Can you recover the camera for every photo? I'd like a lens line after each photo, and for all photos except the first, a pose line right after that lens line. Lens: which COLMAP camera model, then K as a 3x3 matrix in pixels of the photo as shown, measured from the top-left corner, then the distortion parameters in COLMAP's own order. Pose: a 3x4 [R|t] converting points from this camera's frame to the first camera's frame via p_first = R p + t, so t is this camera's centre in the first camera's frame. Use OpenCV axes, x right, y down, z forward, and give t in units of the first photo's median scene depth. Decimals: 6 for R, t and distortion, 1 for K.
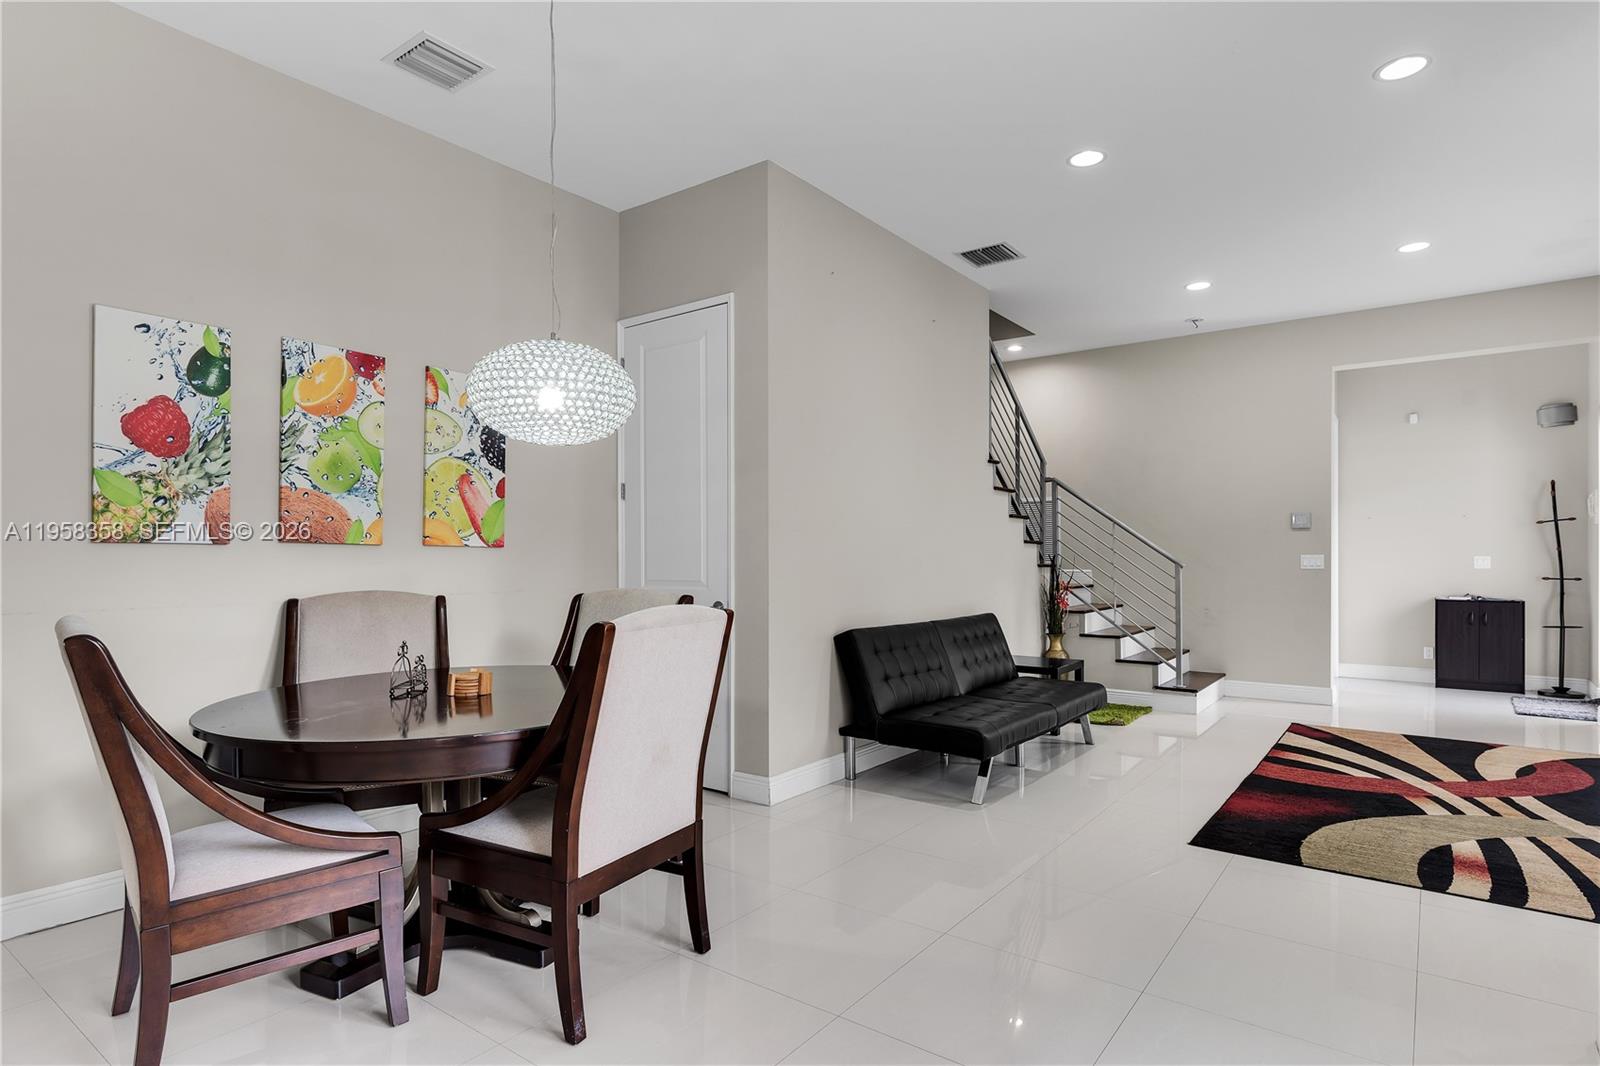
lens RADIAL K [[835.4, 0, 815.4], [0, 835.4, 559.4], [0, 0, 1]] dist [0.000794, -0.000012]
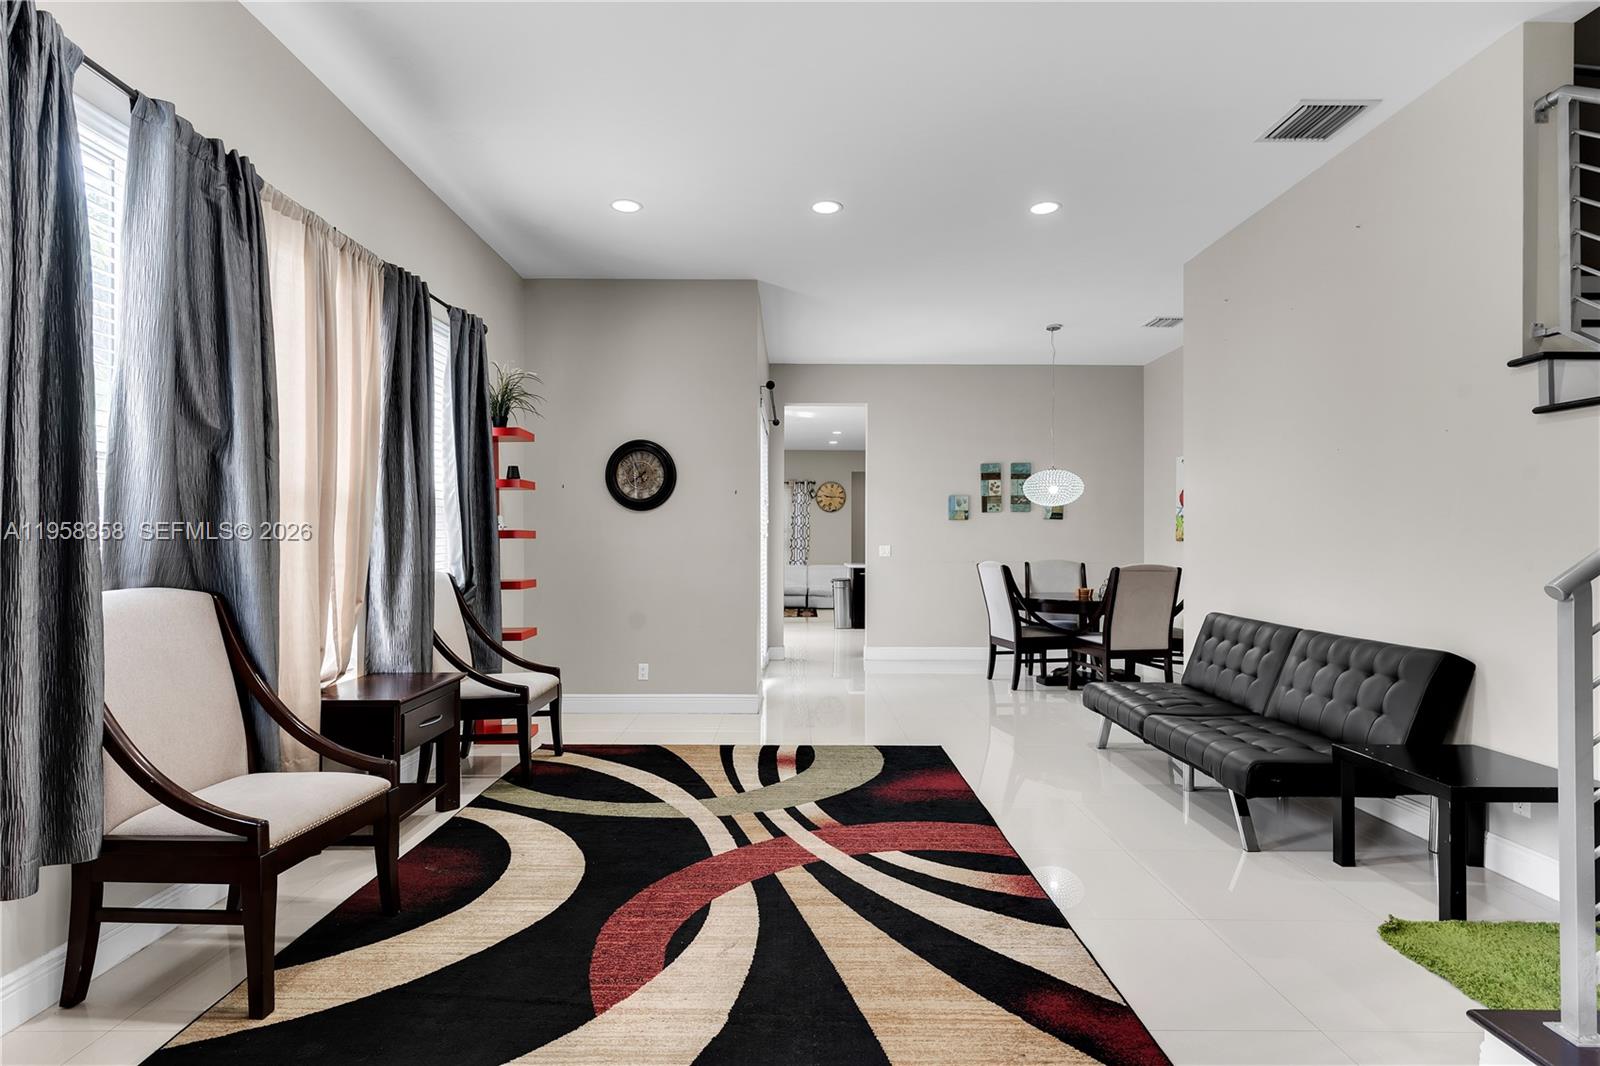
lens RADIAL K [[835.4, 0, 799.3], [0, 835.4, 538.8], [0, 0, 1]] dist [0.000794, -0.000012]
pose [[-0.797629, -0.010051, -0.603065, 1.477106], [-0.001503, 0.999891, -0.014677, 0.000015], [0.603147, -0.010800, -0.797557, 1.953164]]
